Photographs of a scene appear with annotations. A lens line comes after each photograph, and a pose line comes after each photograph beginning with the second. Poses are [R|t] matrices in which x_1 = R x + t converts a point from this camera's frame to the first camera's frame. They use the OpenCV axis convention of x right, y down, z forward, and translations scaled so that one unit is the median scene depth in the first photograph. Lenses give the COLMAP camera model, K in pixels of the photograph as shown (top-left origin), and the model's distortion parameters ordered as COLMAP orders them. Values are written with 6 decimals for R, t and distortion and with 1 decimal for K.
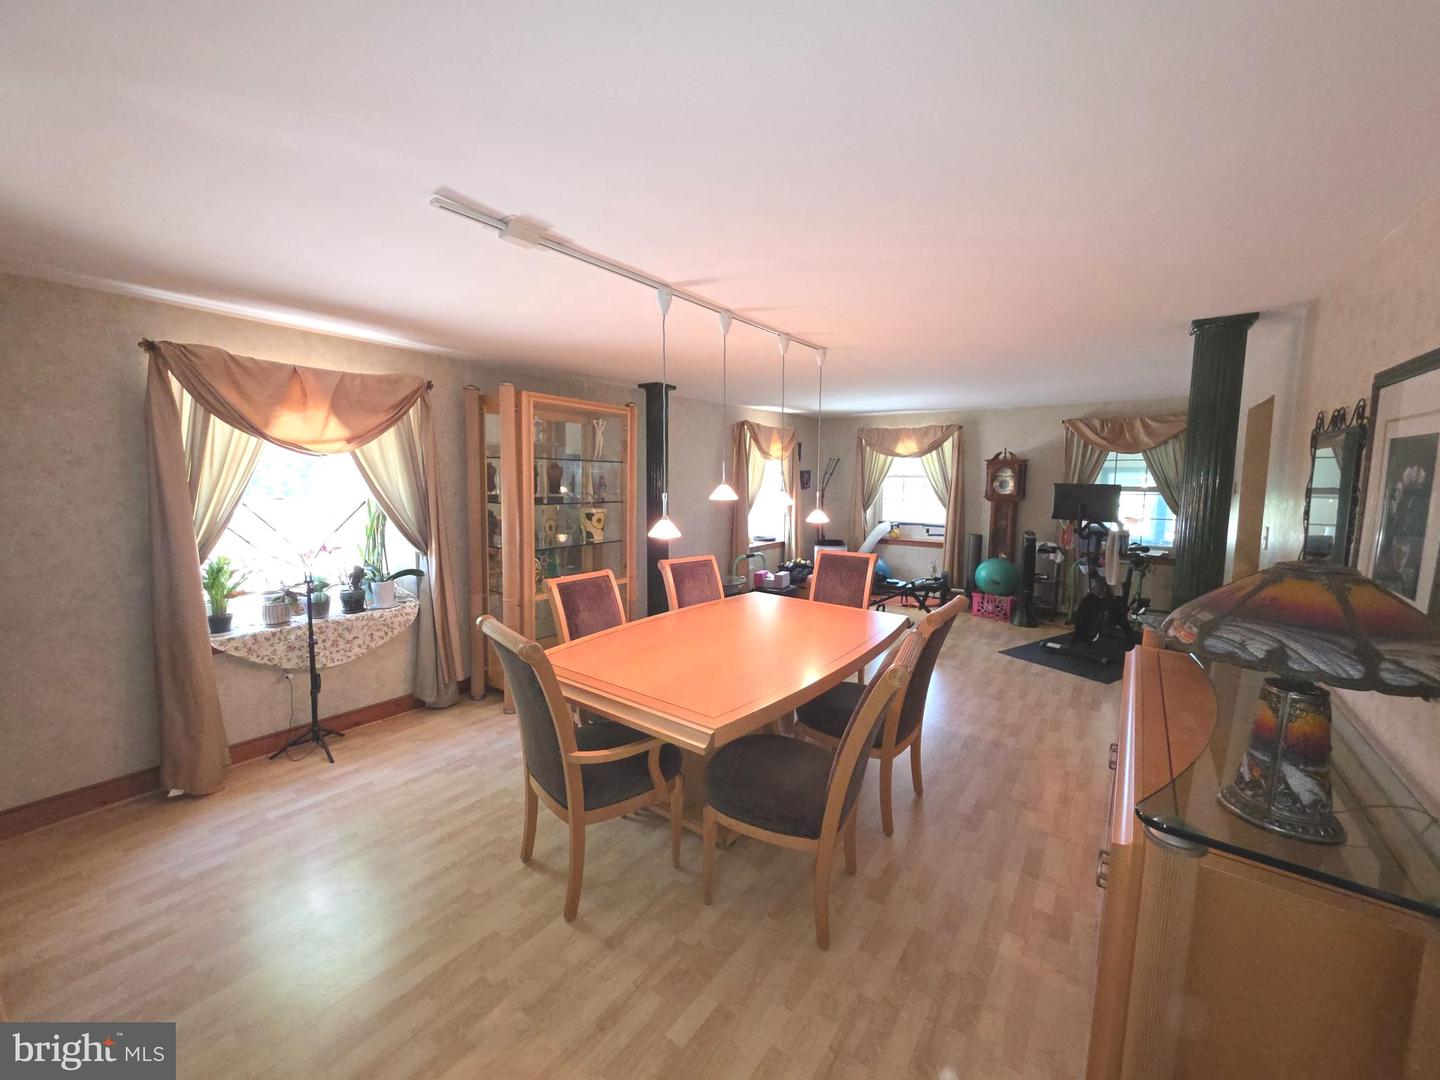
lens RADIAL K [[575.2, 0, 714.5], [0, 575.2, 535.0], [0, 0, 1]] dist [0.001411, -0.000234]
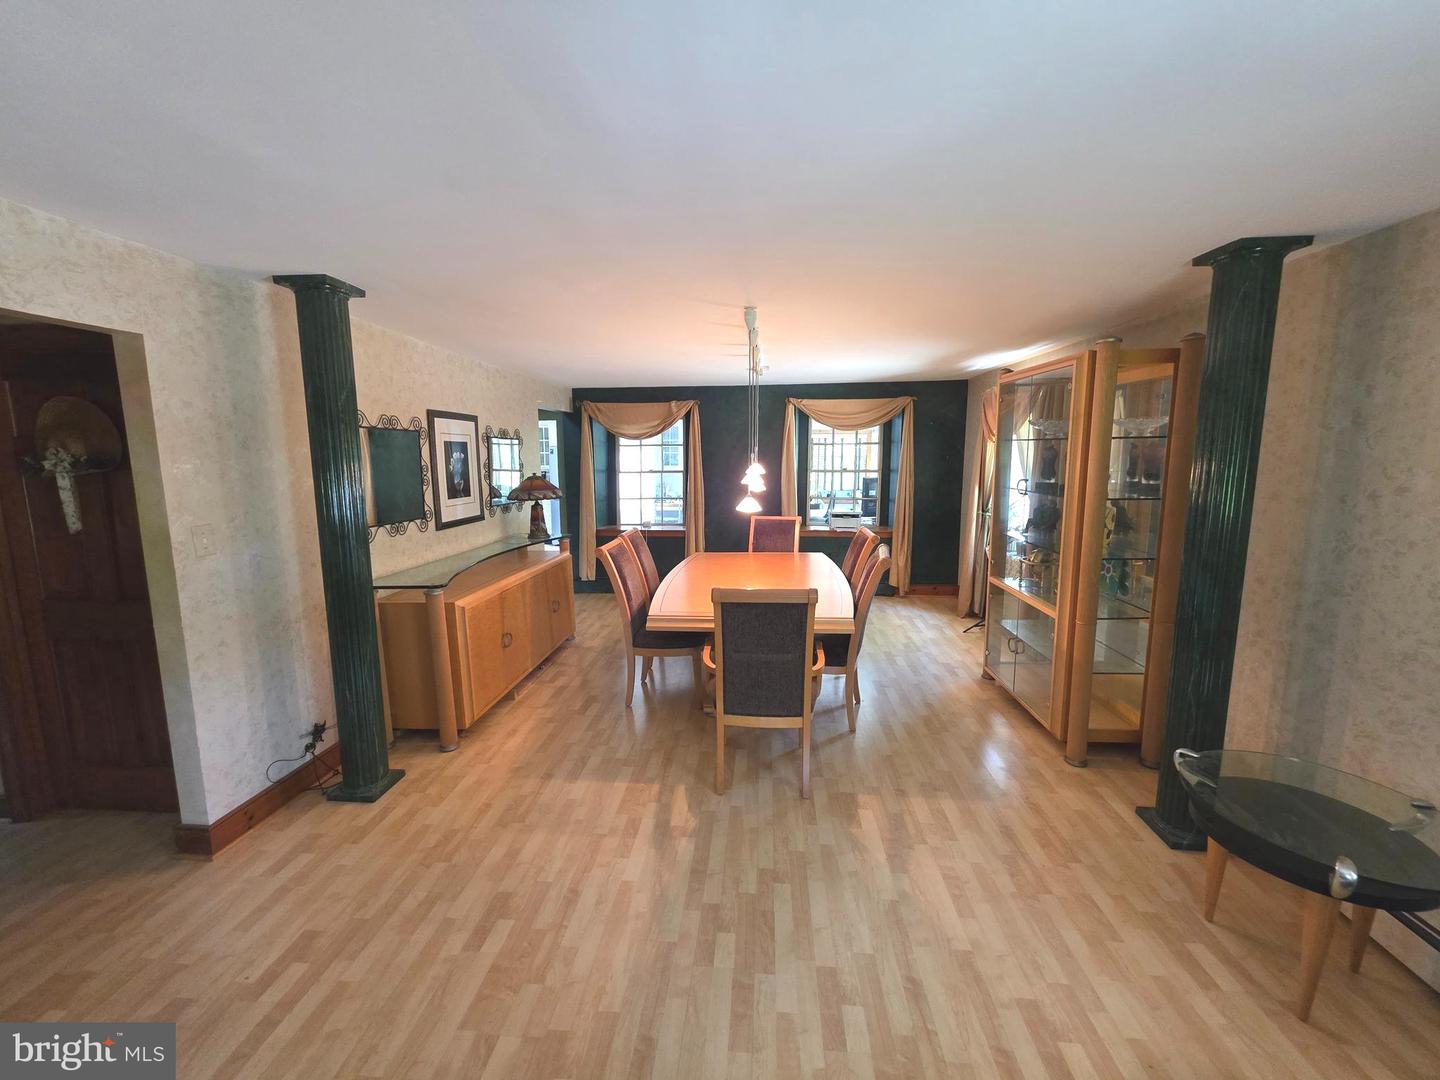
lens RADIAL K [[575.2, 0, 719.0], [0, 575.2, 536.6], [0, 0, 1]] dist [0.001411, -0.000234]
pose [[-0.855123, 0.071038, -0.513536, 0.677368], [-0.054951, 0.972567, 0.226038, -0.181282], [0.515505, 0.221509, -0.827761, 1.731861]]
